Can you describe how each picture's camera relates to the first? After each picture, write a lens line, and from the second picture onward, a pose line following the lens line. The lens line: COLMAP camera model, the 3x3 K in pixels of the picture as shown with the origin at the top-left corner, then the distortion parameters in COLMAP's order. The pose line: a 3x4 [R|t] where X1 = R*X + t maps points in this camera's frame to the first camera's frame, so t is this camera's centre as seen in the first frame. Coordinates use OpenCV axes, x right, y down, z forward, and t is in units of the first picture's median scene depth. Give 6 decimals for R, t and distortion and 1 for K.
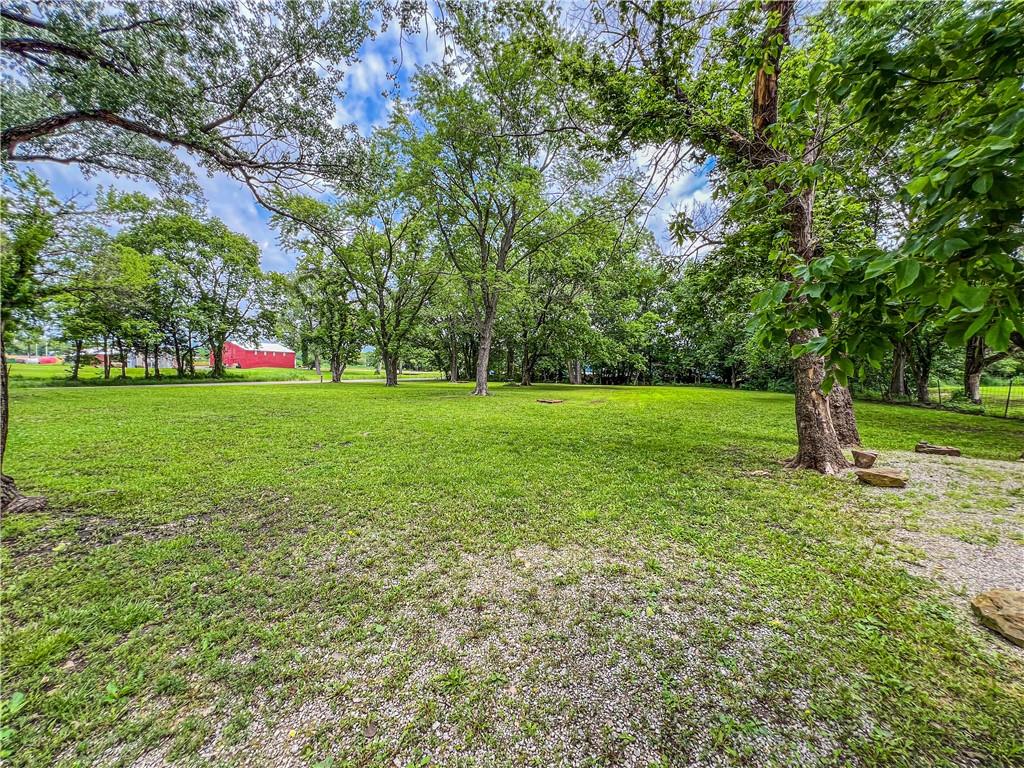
lens RADIAL K [[409.8, 0, 512.3], [0, 409.8, 382.2], [0, 0, 1]] dist [-0.008369, -0.000209]
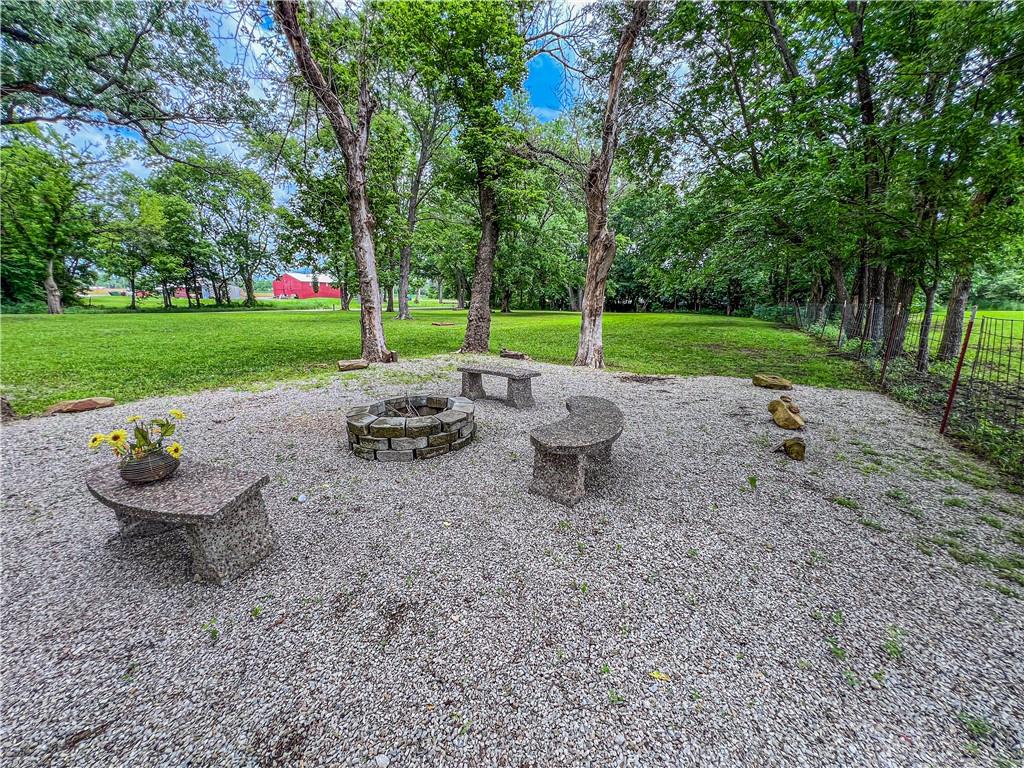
lens RADIAL K [[409.8, 0, 514.0], [0, 409.8, 384.9], [0, 0, 1]] dist [-0.008369, -0.000209]
pose [[0.987206, 0.027858, -0.156999, 0.206283], [0.000179, 0.984425, 0.175807, 0.004741], [0.159452, -0.173586, 0.971825, -0.032189]]
